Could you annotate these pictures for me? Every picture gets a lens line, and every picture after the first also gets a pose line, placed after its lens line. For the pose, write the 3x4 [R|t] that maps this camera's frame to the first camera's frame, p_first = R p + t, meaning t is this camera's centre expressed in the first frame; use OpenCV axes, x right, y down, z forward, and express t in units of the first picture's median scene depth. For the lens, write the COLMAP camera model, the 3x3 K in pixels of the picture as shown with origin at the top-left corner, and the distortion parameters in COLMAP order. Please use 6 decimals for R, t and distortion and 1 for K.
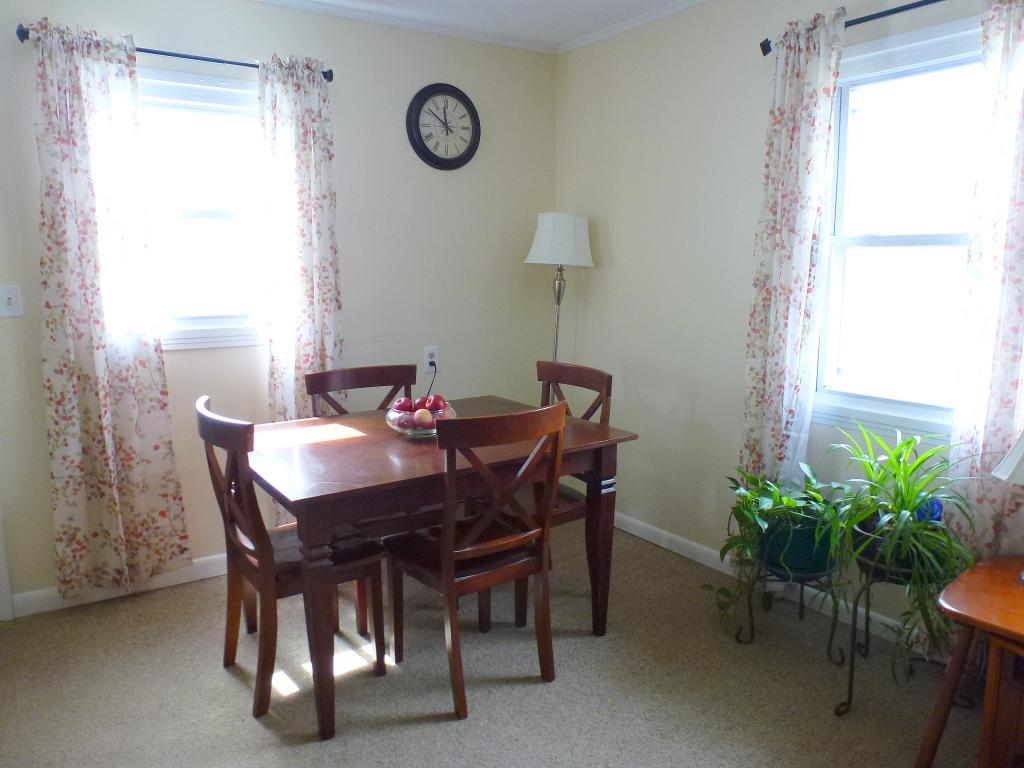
lens RADIAL K [[729.6, 0, 512.0], [0, 729.6, 384.0], [0, 0, 1]] dist [-0.045096, 0.003736]
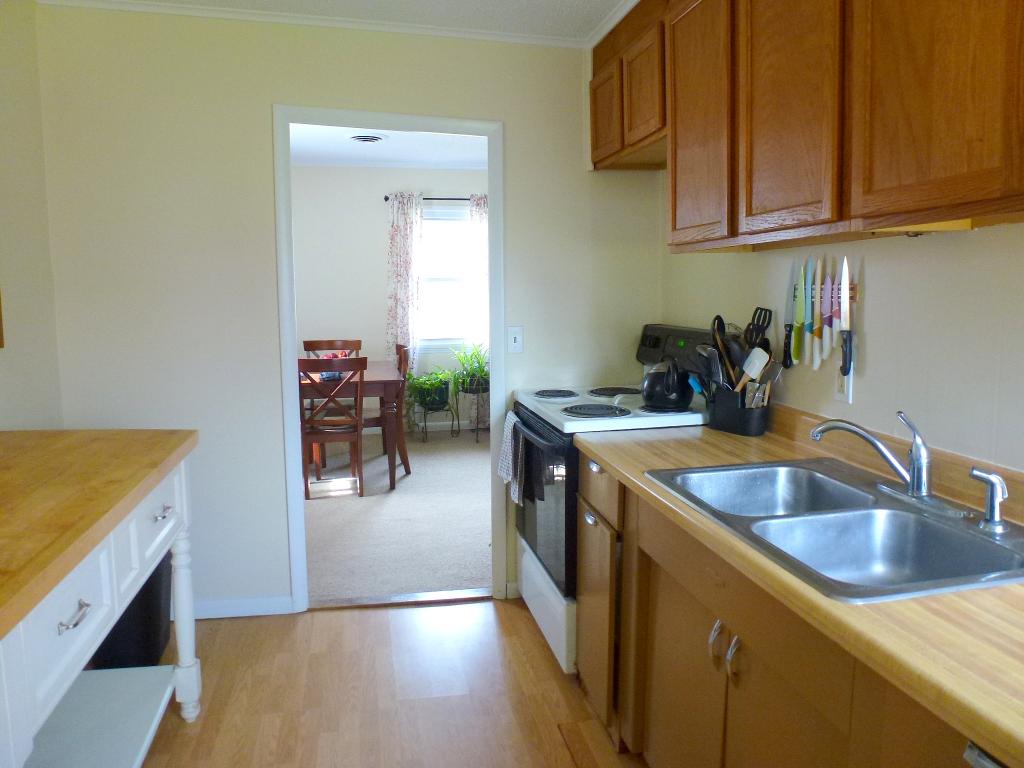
lens RADIAL K [[729.6, 0, 512.0], [0, 729.6, 384.0], [0, 0, 1]] dist [-0.045096, 0.003736]
pose [[0.405448, -0.125517, 0.905460, -1.696942], [0.160456, 0.984921, 0.064682, 0.049800], [-0.899926, 0.119061, 0.419474, -0.315396]]
